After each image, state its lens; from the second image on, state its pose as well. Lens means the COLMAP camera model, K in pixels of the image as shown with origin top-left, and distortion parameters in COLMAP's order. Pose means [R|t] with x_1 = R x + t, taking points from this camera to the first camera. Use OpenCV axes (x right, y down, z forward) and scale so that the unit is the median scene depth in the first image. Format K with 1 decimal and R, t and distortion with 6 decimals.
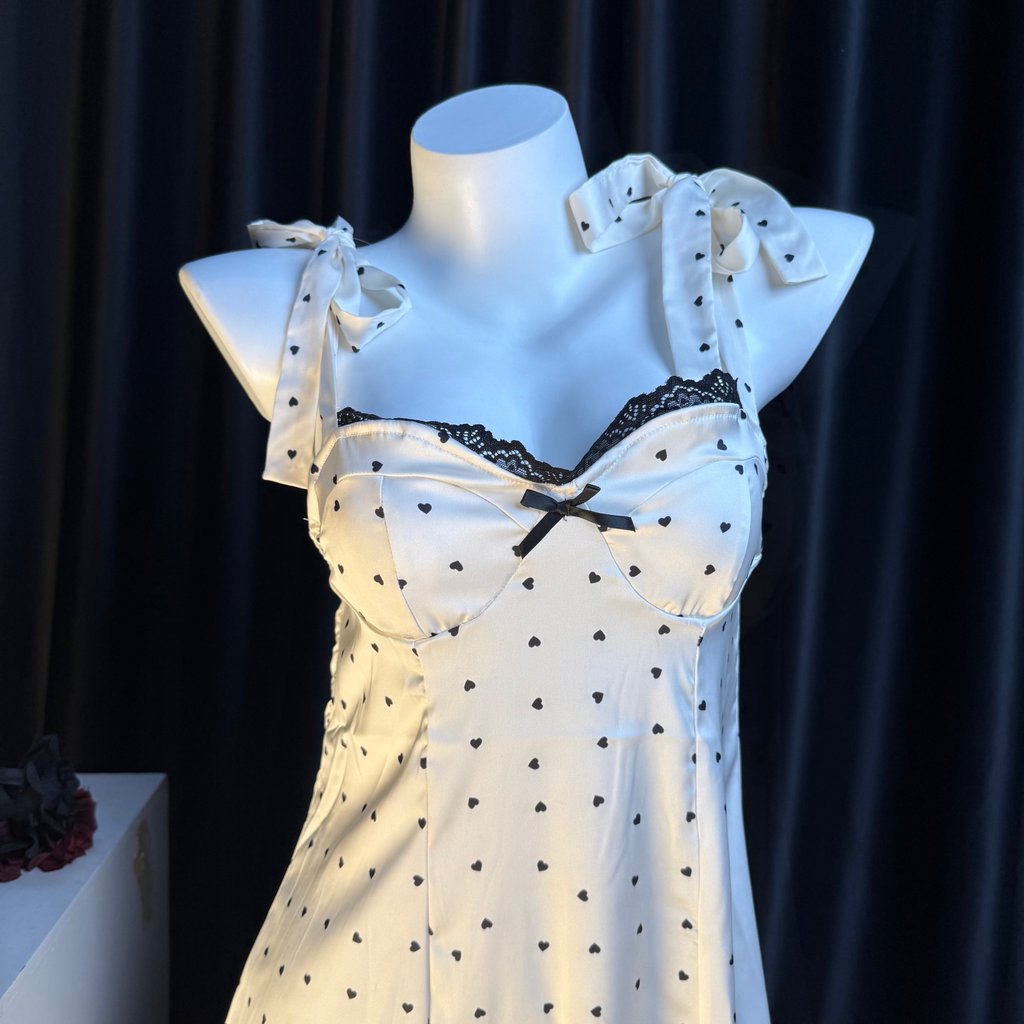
lens RADIAL K [[984.0, 0, 515.1], [0, 984.0, 511.7], [0, 0, 1]] dist [0.085386, 0.000000]
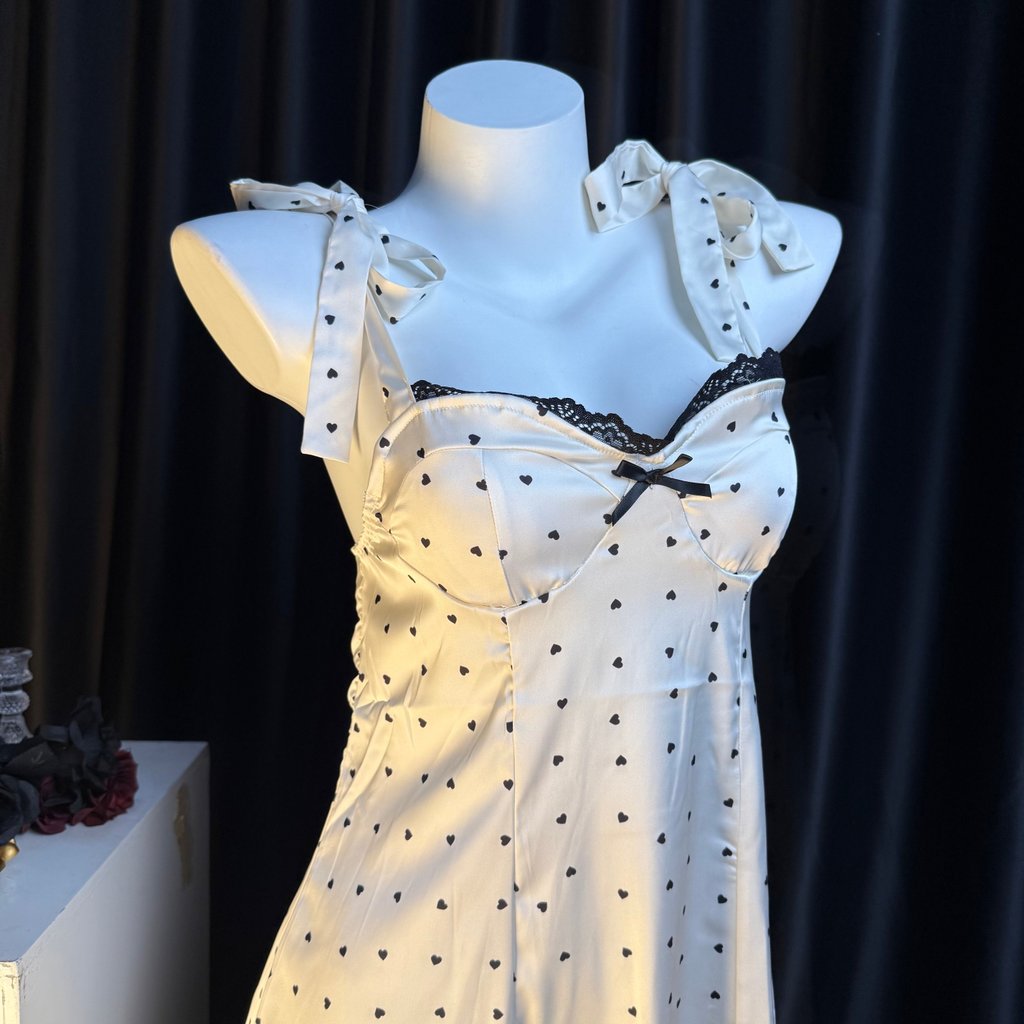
lens RADIAL K [[984.0, 0, 514.6], [0, 984.0, 516.4], [0, 0, 1]] dist [0.085386, 0.000000]
pose [[0.958469, -0.031061, 0.283499, -0.359829], [0.021780, 0.999120, 0.035832, -0.002256], [-0.284363, -0.028169, 0.958303, 0.017548]]
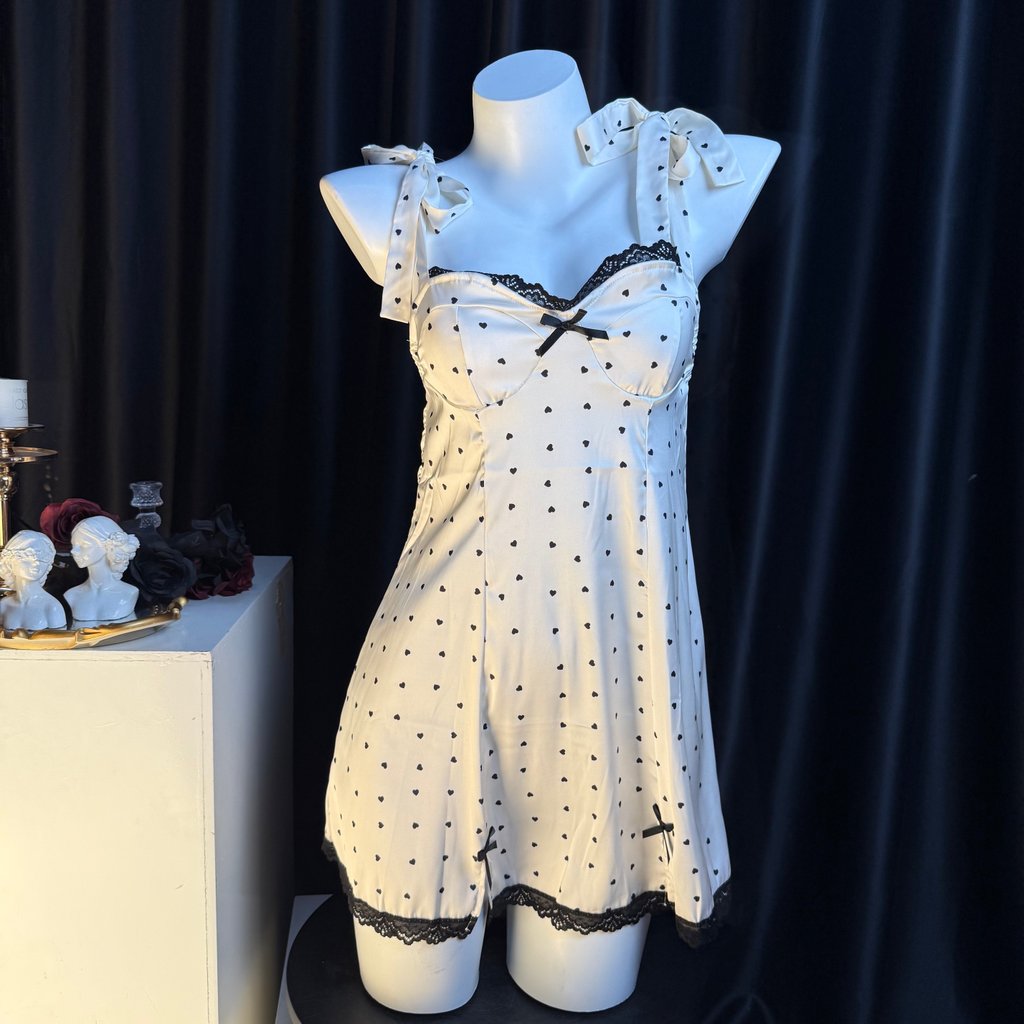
lens RADIAL K [[984.0, 0, 520.2], [0, 984.0, 518.2], [0, 0, 1]] dist [0.085386, 0.000000]
pose [[0.999201, 0.008812, -0.038989, 0.036137], [-0.005437, 0.996294, 0.085843, 0.162766], [0.039601, -0.085563, 0.995545, -0.634865]]
